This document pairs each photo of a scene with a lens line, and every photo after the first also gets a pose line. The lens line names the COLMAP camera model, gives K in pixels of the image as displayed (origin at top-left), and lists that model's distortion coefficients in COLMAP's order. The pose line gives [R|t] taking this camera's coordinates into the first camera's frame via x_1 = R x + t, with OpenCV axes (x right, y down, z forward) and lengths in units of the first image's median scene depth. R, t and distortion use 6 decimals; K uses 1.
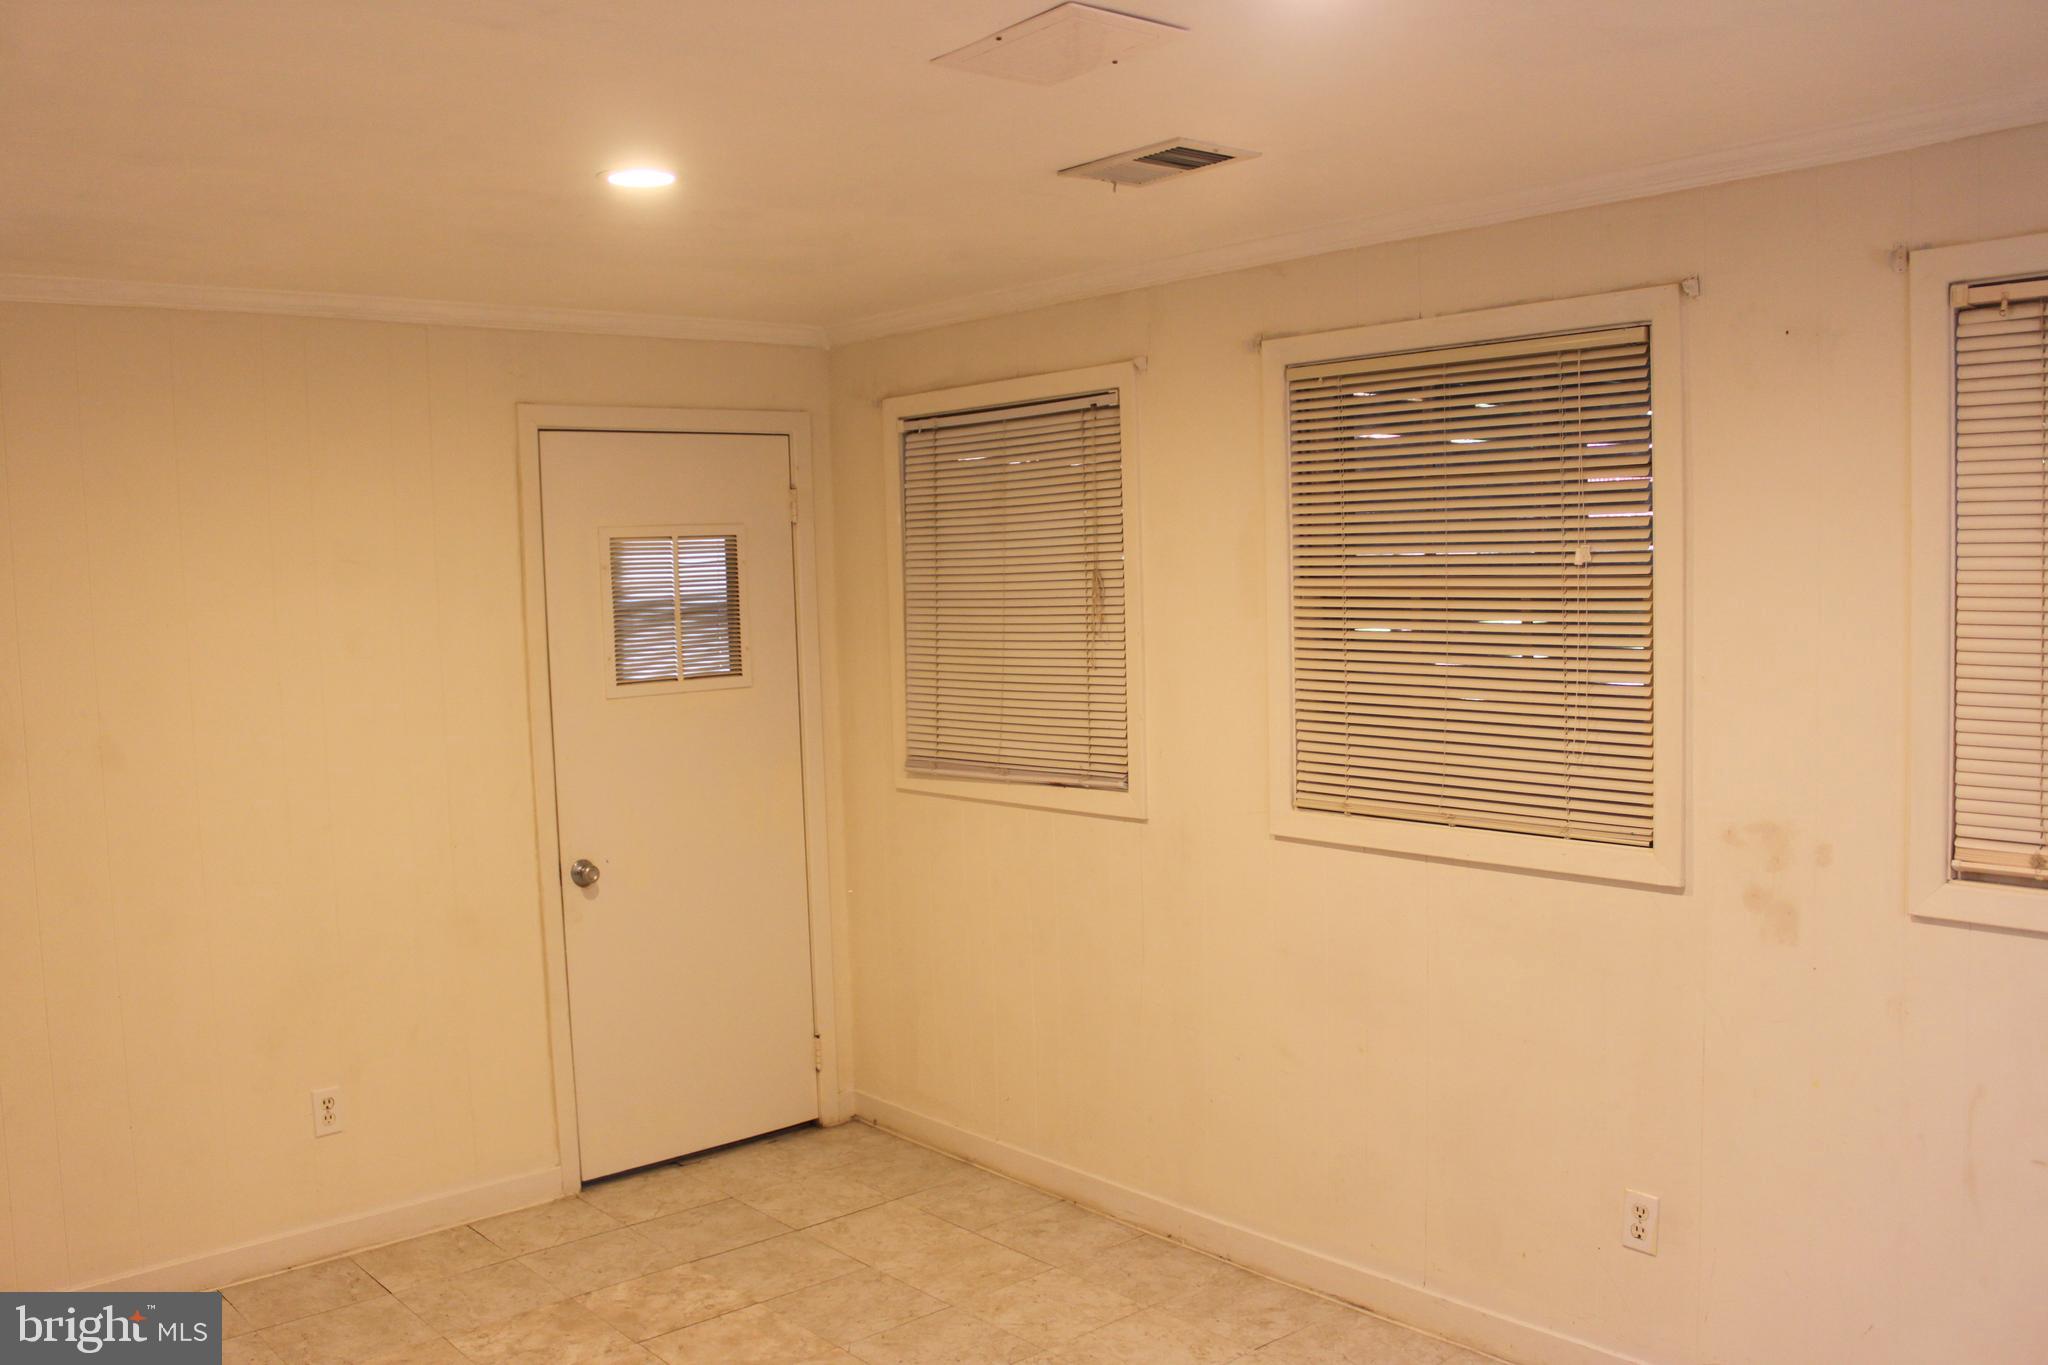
lens RADIAL K [[1742.5, 0, 1024.6], [0, 1742.5, 687.6], [0, 0, 1]] dist [-0.164027, 0.158282]
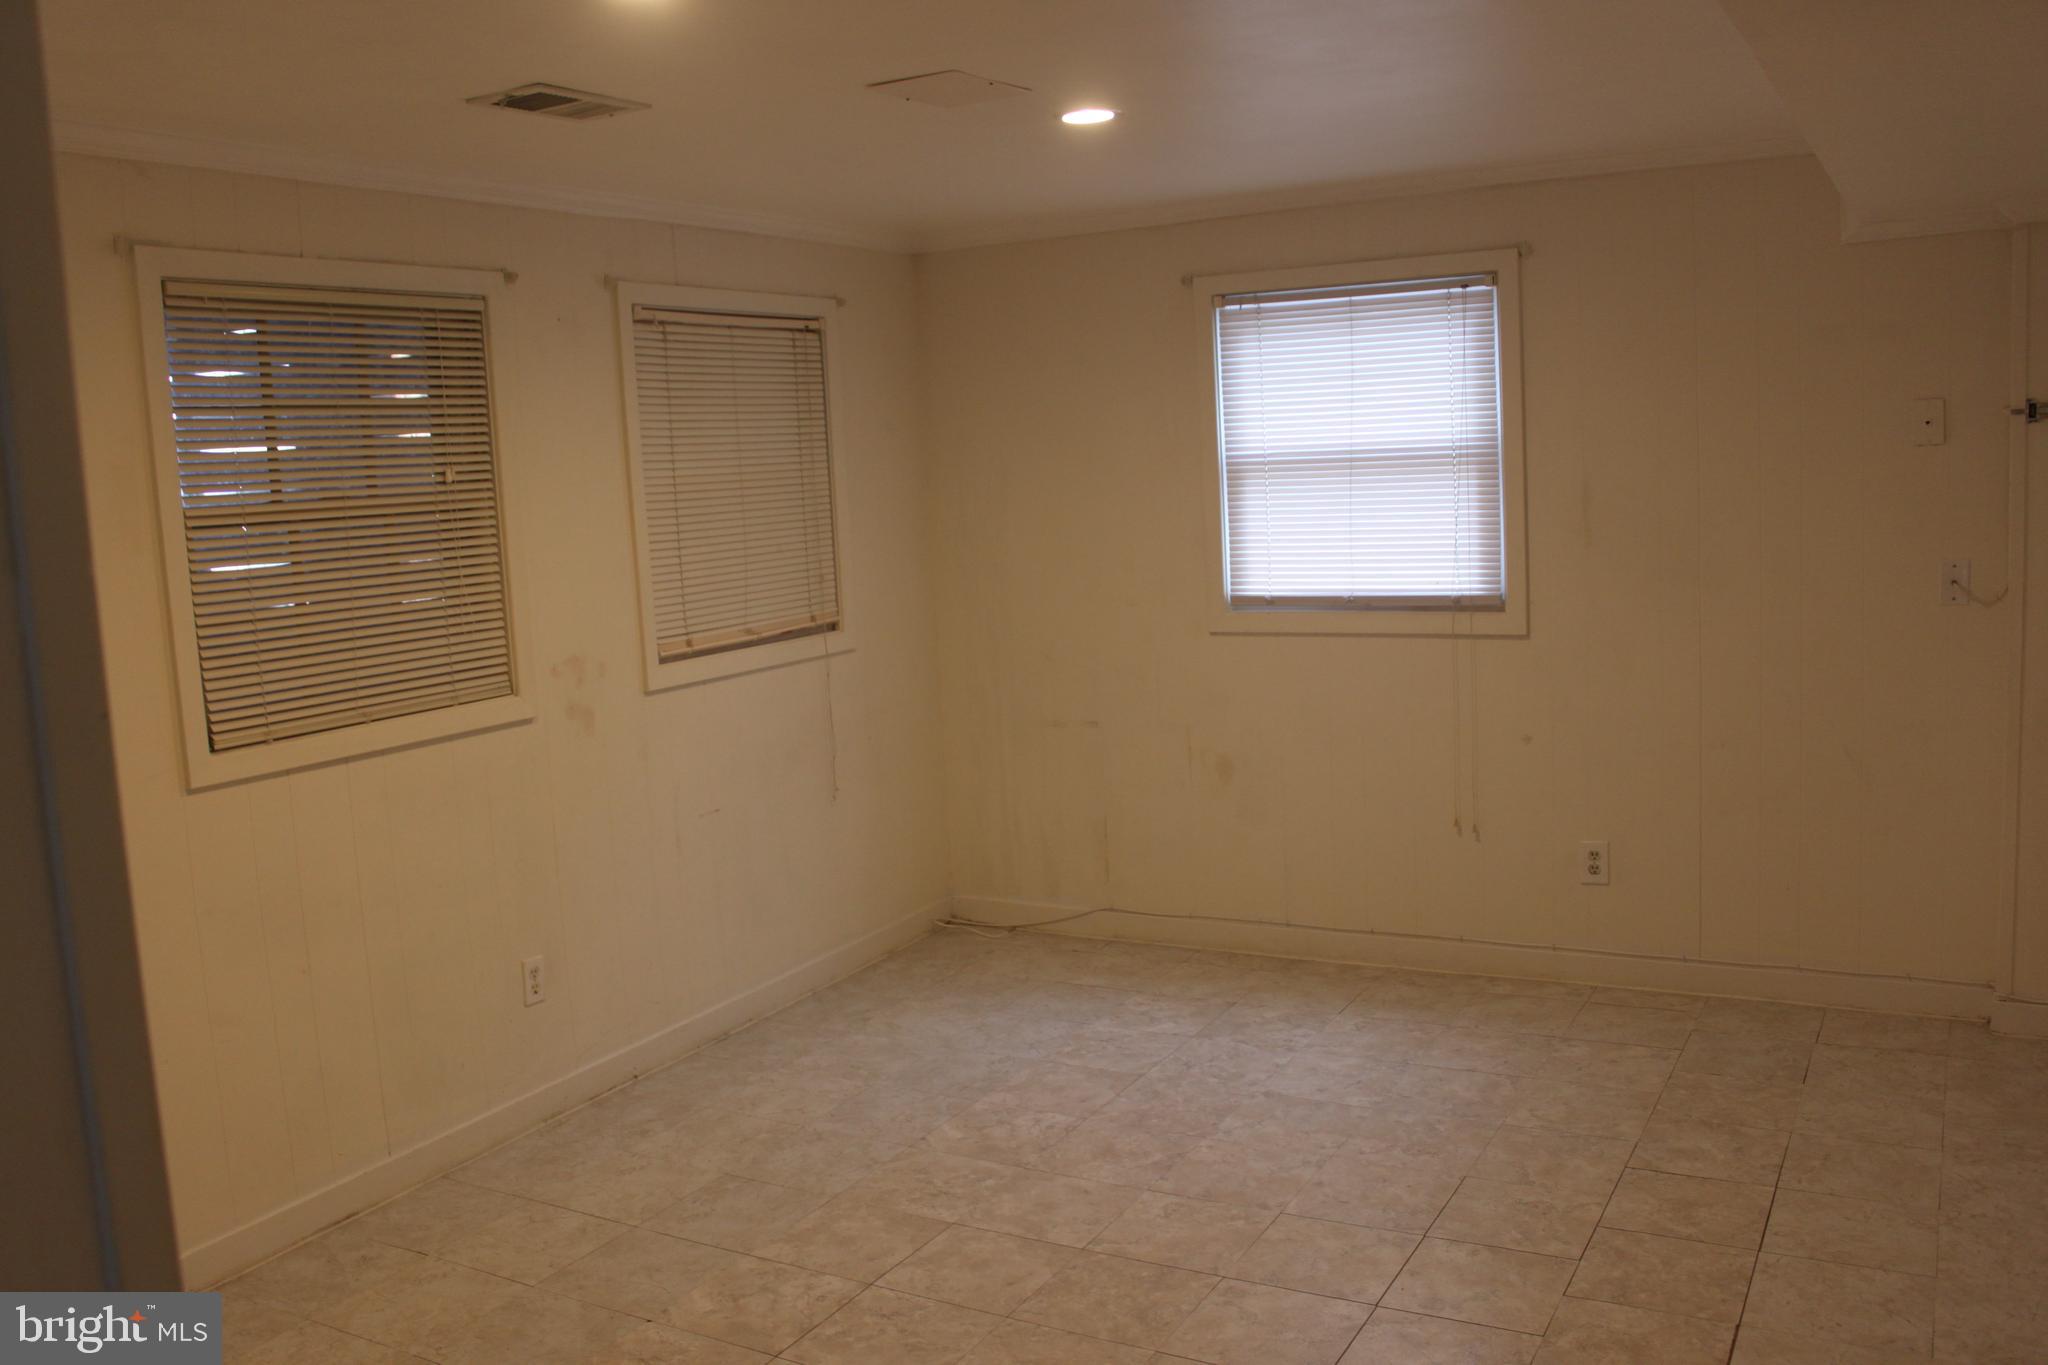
lens RADIAL K [[1742.5, 0, 1024.1], [0, 1742.5, 679.1], [0, 0, 1]] dist [-0.164027, 0.158282]
pose [[-0.332857, -0.078509, 0.939703, -1.029634], [0.125176, 0.984030, 0.126552, -0.037297], [-0.934632, 0.159752, -0.317714, 1.062891]]
